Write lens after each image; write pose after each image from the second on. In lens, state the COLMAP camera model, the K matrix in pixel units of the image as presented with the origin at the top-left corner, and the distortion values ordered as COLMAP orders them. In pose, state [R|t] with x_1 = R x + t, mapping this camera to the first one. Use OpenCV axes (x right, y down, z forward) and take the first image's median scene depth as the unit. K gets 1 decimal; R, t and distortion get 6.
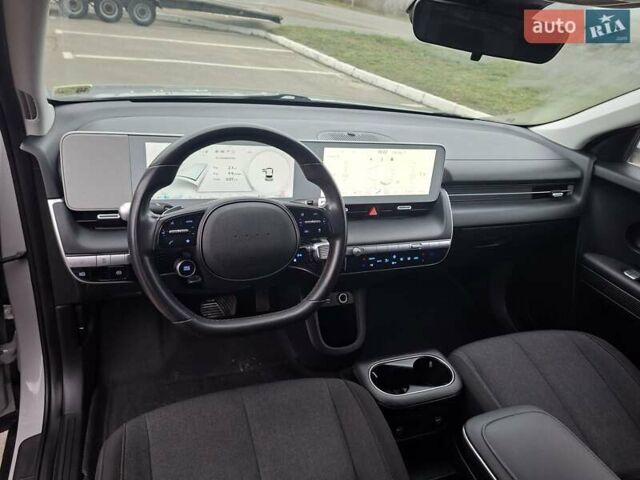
lens RADIAL K [[450.6, 0, 320.0], [0, 450.6, 240.0], [0, 0, 1]] dist [0.172453, -0.269681]
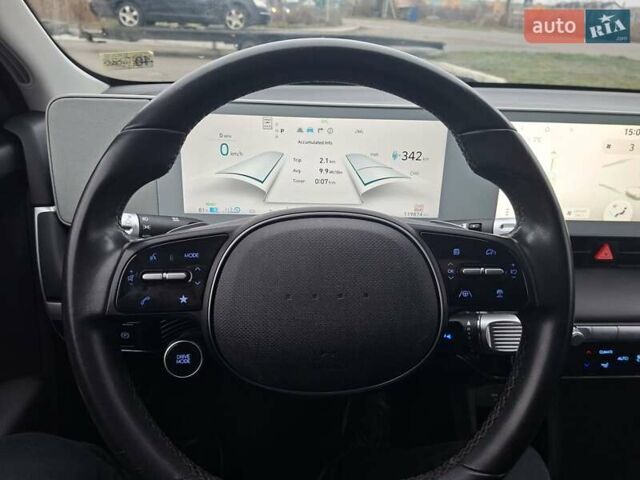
lens RADIAL K [[450.6, 0, 320.0], [0, 450.6, 240.0], [0, 0, 1]] dist [0.172453, -0.269681]
pose [[0.945894, 0.043094, -0.321602, -0.021364], [-0.066271, 0.995907, -0.061468, -0.030378], [0.317637, 0.079455, 0.944878, 0.519273]]
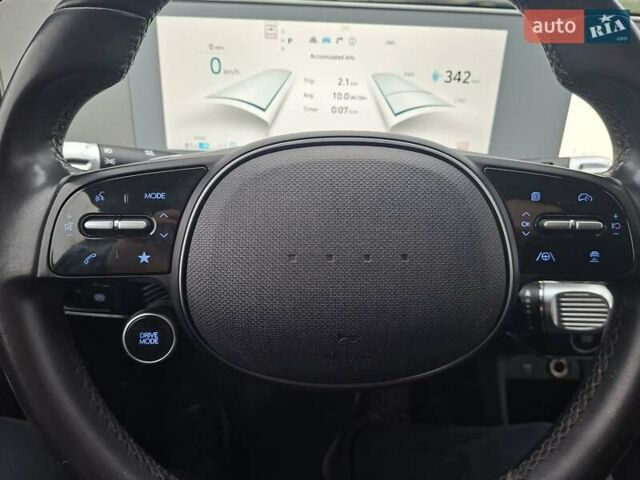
lens RADIAL K [[450.6, 0, 320.0], [0, 450.6, 240.0], [0, 0, 1]] dist [0.172453, -0.269681]
pose [[0.935103, 0.088620, -0.343118, -0.059697], [-0.081383, 0.996052, 0.035463, -0.025689], [0.344906, -0.005237, 0.938623, 0.626068]]
